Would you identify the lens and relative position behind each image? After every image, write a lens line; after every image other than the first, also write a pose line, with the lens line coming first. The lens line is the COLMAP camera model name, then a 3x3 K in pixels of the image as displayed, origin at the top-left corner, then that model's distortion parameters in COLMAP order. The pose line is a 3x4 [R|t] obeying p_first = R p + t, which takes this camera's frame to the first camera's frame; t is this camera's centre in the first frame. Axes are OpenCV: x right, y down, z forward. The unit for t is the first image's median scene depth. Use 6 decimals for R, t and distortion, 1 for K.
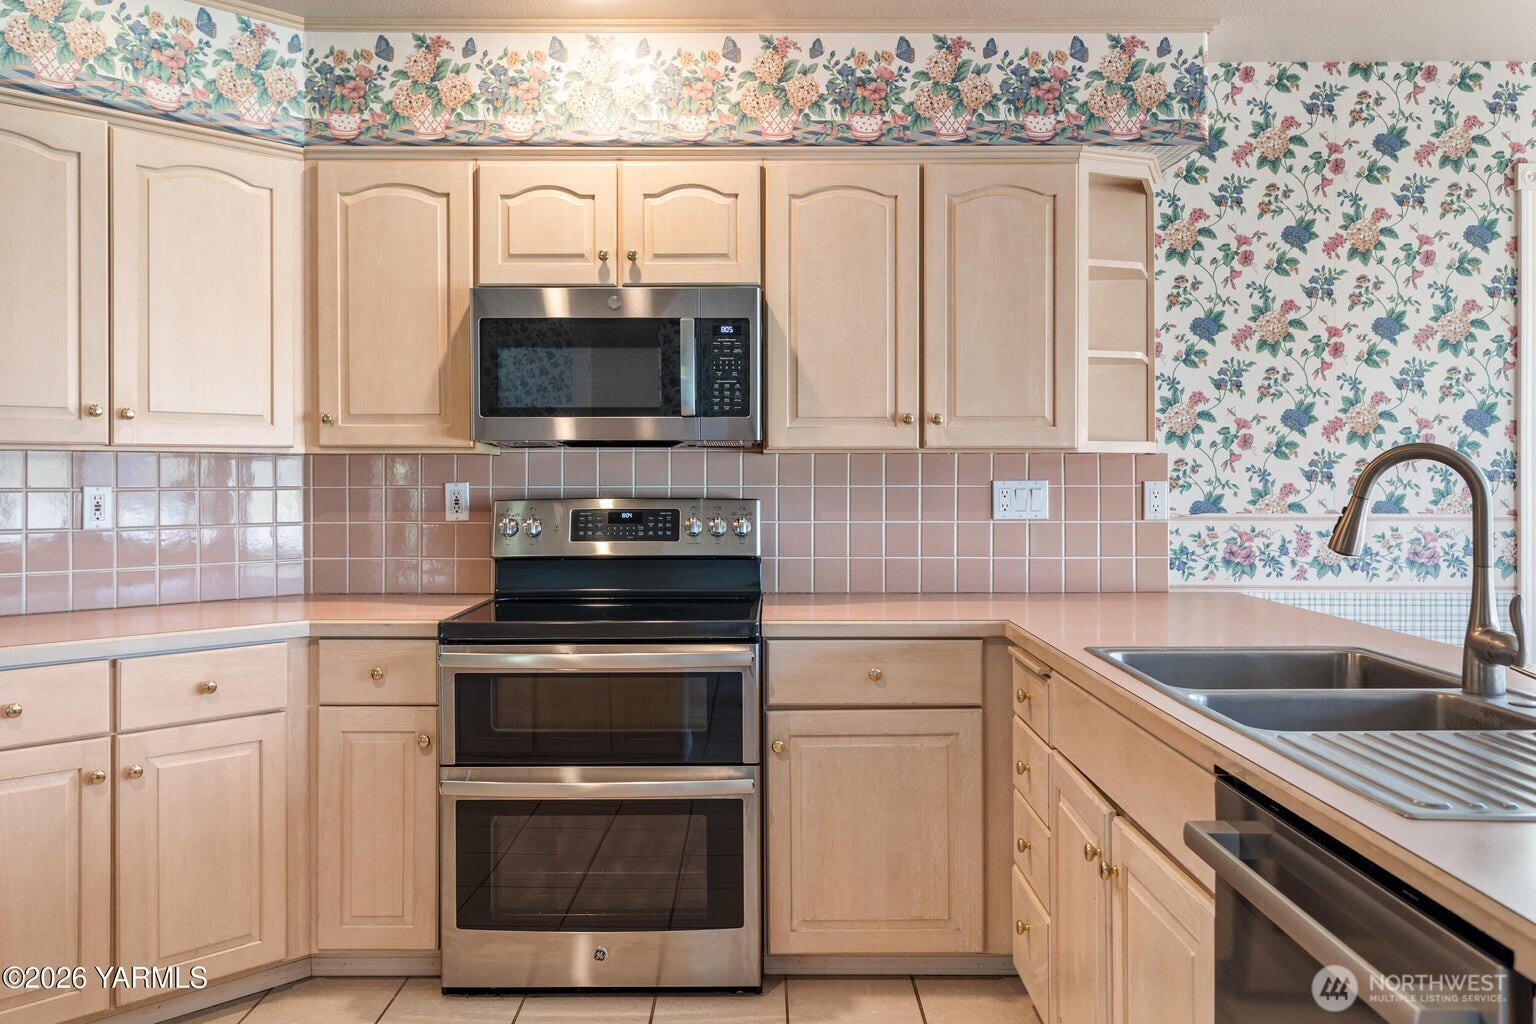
lens RADIAL K [[1221.7, 0, 769.3], [0, 1221.7, 479.7], [0, 0, 1]] dist [0.007661, 0.003941]
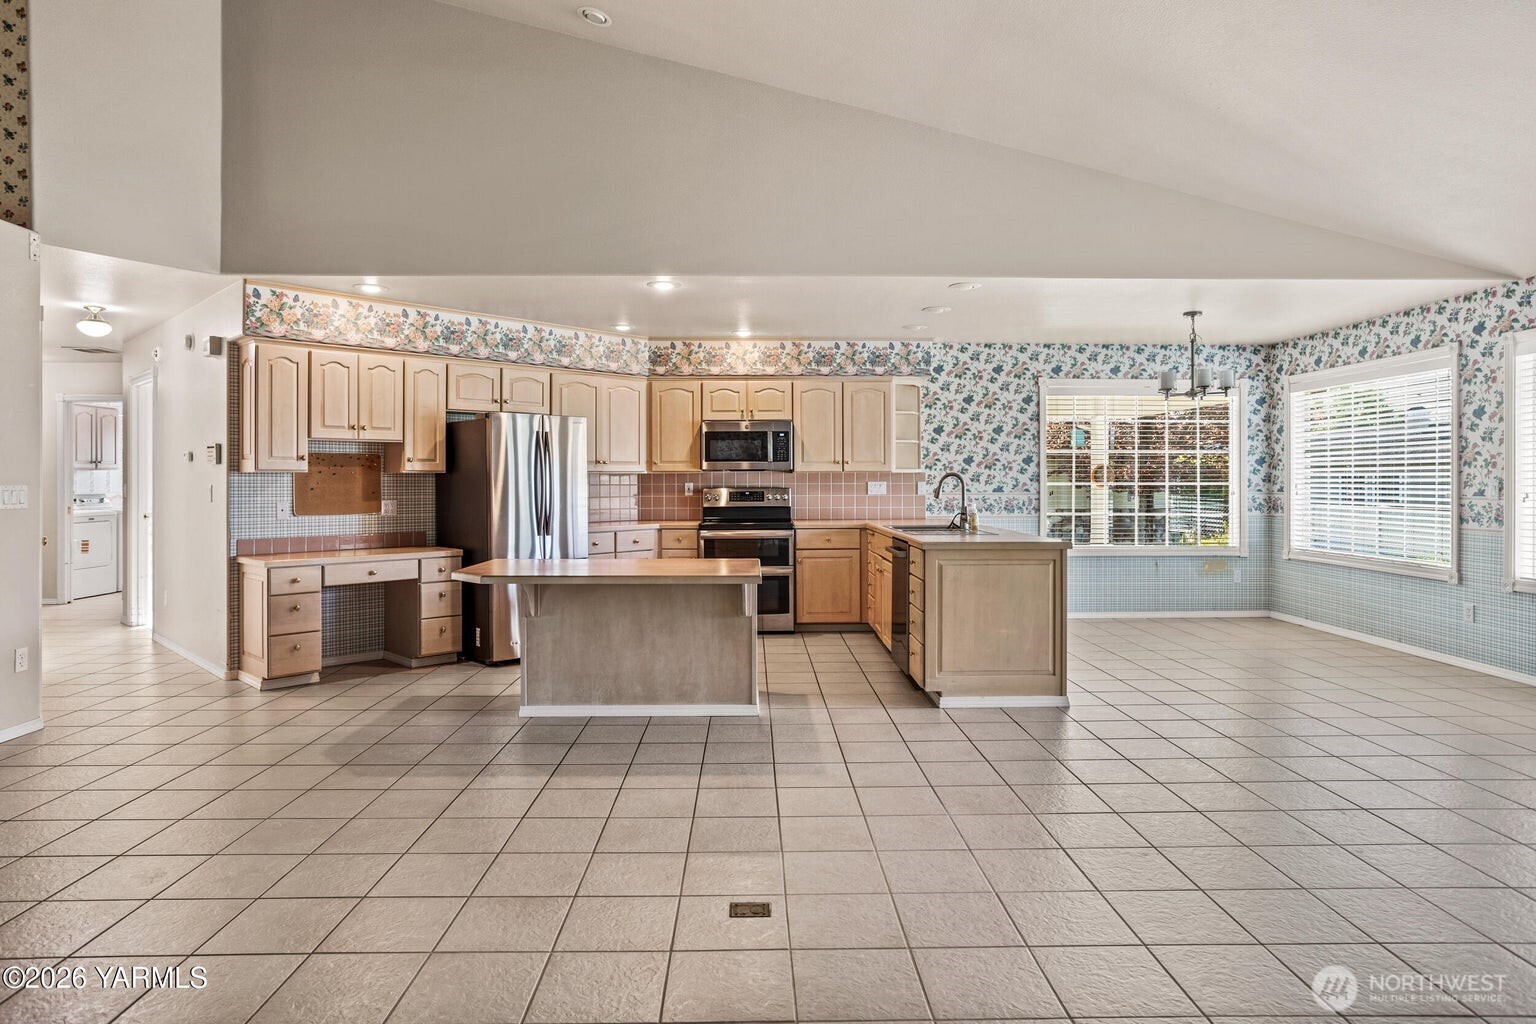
lens RADIAL K [[888.5, 0, 769.5], [0, 888.5, 482.1], [0, 0, 1]] dist [-0.064288, 0.056682]
pose [[0.999935, -0.002111, 0.011168, -0.090682], [0.002119, 0.999997, -0.000756, 0.002986], [-0.011167, 0.000780, 0.999937, -1.296210]]
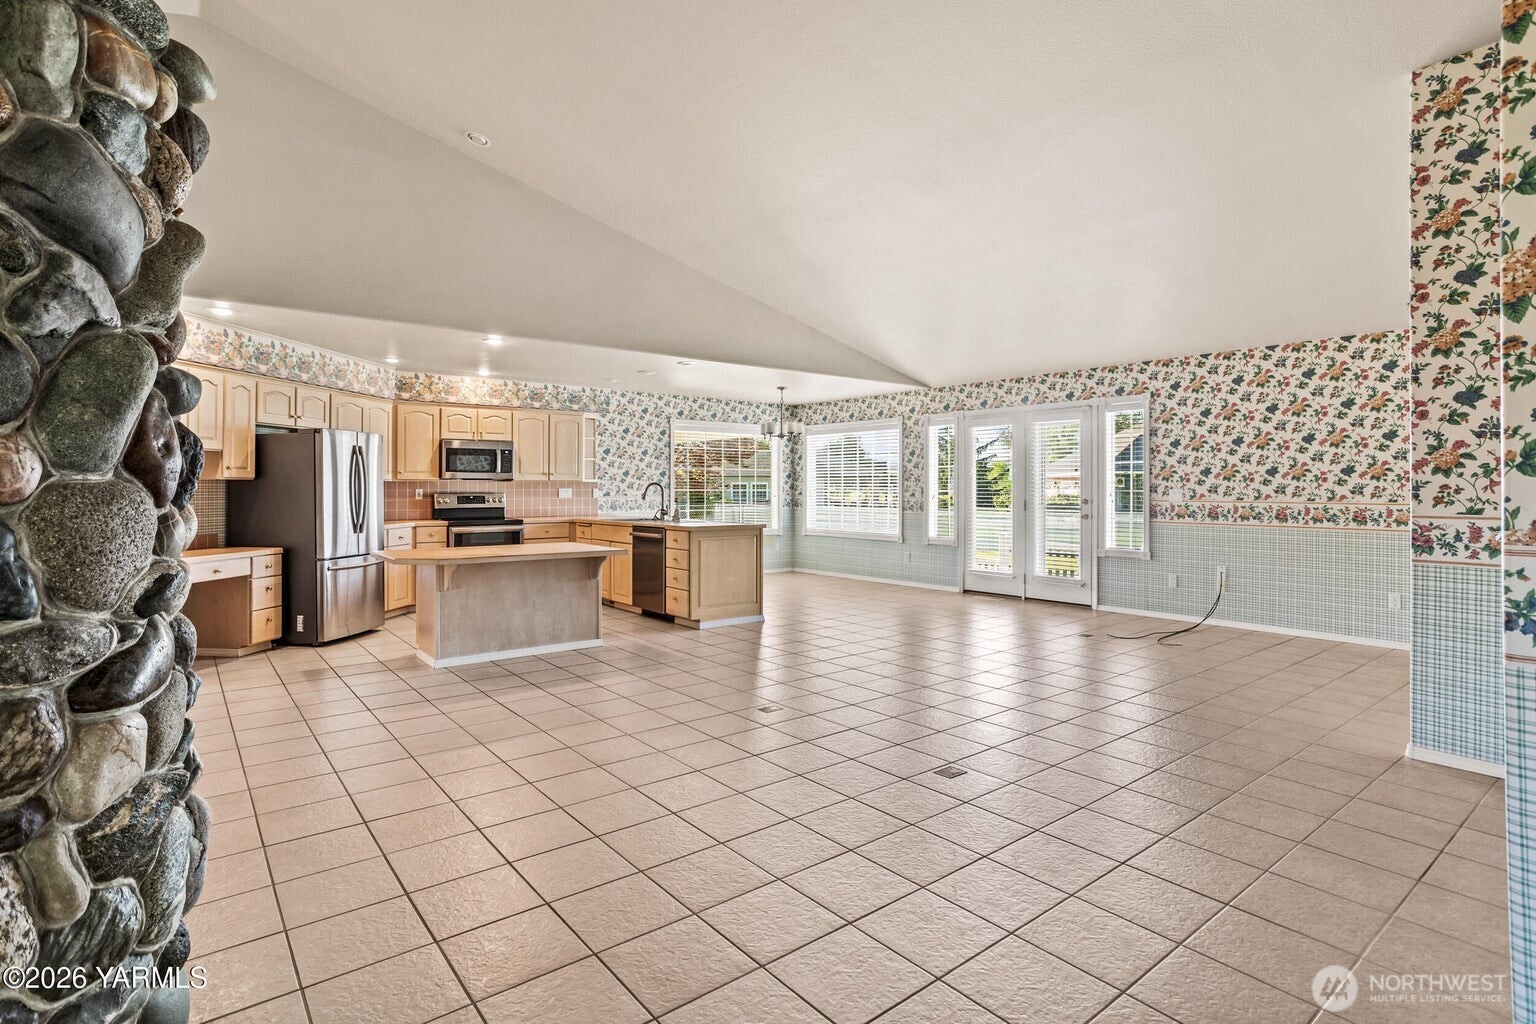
lens RADIAL K [[759.6, 0, 766.2], [0, 759.6, 484.5], [0, 0, 1]] dist [-0.060709, 0.037889]
pose [[0.789629, 0.002869, 0.613578, -0.892344], [0.000327, 0.999987, -0.005097, 0.000963], [-0.613584, 0.004226, 0.789618, -1.540974]]
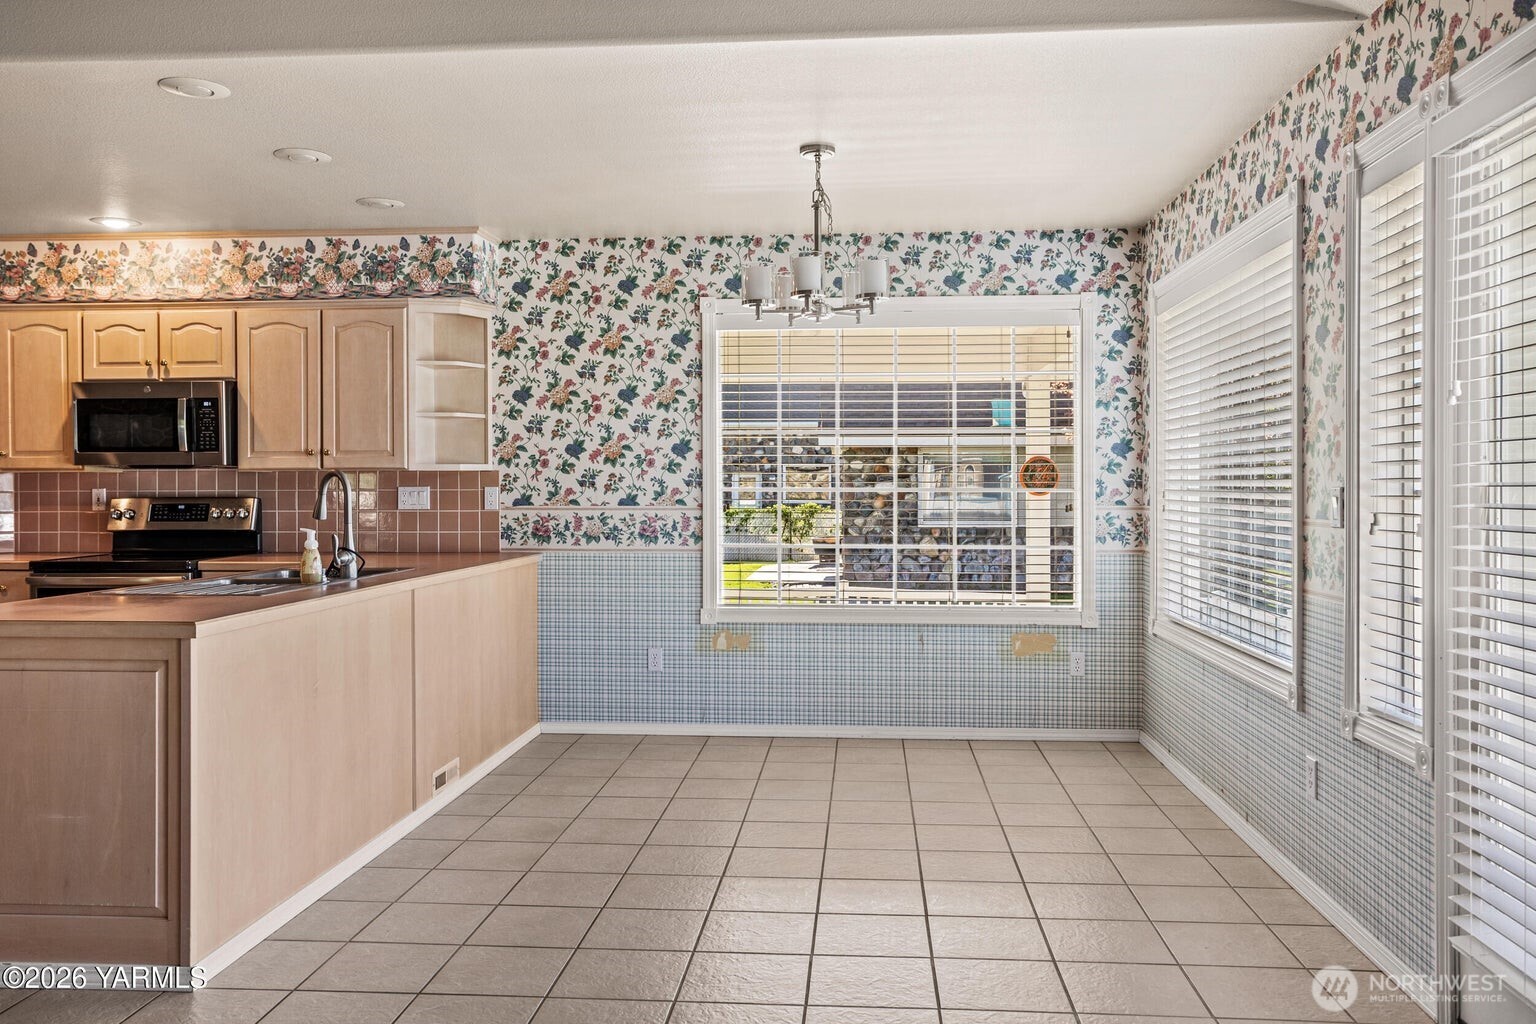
lens RADIAL K [[1232.0, 0, 776.4], [0, 1232.0, 480.5], [0, 0, 1]] dist [-0.004924, 0.036151]
pose [[0.996640, -0.003127, -0.081845, 0.932203], [0.002877, 0.999991, -0.003165, -0.001204], [0.081854, 0.002919, 0.996640, -0.735434]]
